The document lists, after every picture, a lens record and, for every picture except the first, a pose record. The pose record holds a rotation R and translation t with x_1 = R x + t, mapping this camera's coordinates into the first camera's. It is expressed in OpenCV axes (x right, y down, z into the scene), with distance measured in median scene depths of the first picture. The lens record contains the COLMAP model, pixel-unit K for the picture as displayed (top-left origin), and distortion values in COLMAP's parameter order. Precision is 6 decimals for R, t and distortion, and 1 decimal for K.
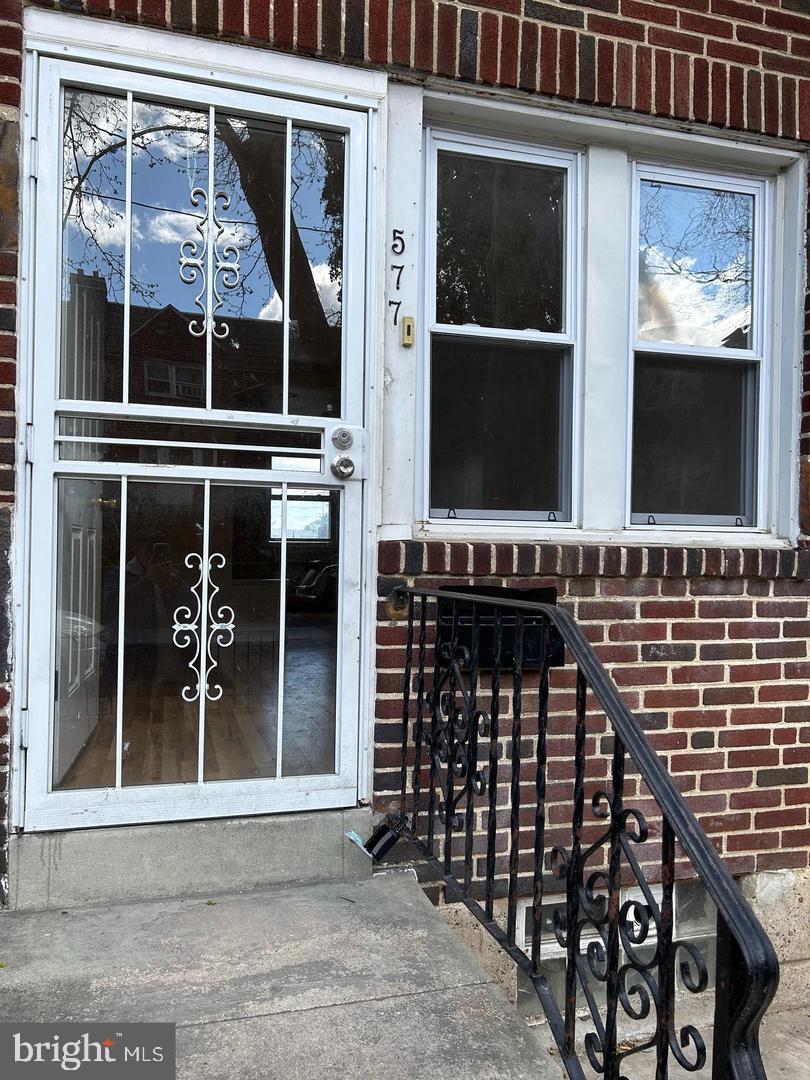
lens RADIAL K [[825.6, 0, 415.5], [0, 825.6, 560.4], [0, 0, 1]] dist [-0.000174, -0.015182]
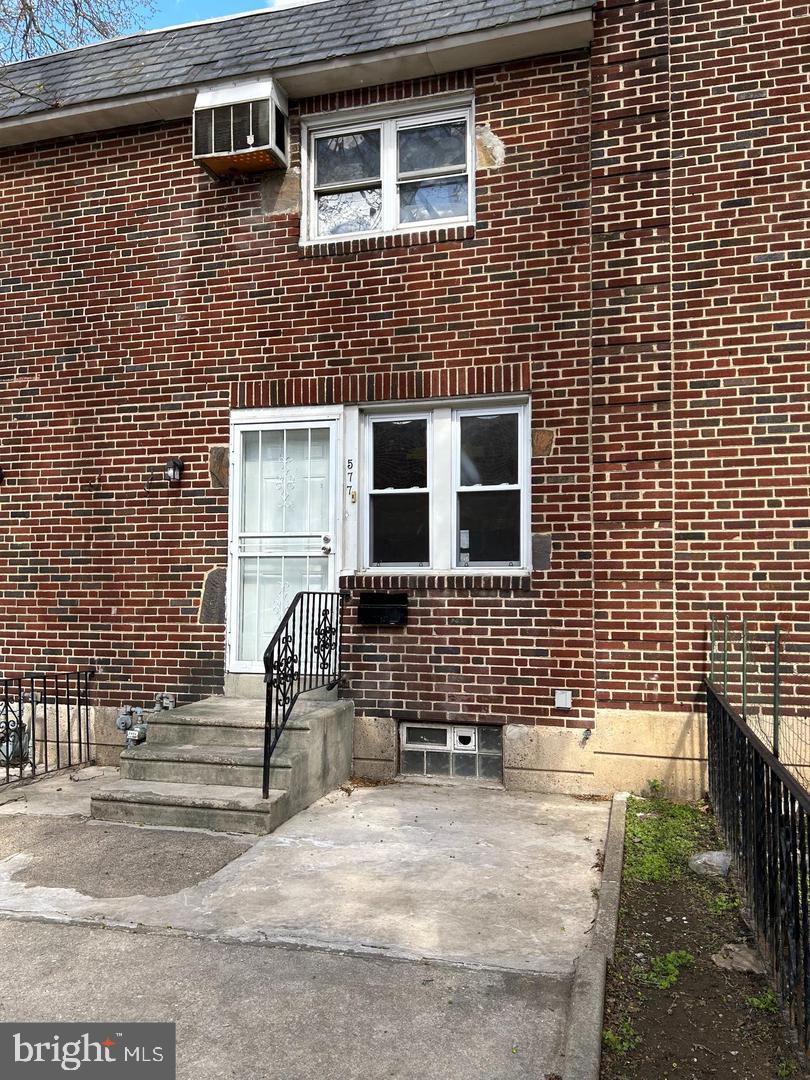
lens RADIAL K [[825.6, 0, 408.7], [0, 825.6, 544.3], [0, 0, 1]] dist [-0.000174, -0.015182]
pose [[0.855183, -0.041798, -0.516638, 1.381292], [0.006210, 0.997498, -0.070422, 0.056819], [0.518289, 0.057016, 0.853303, -1.063642]]
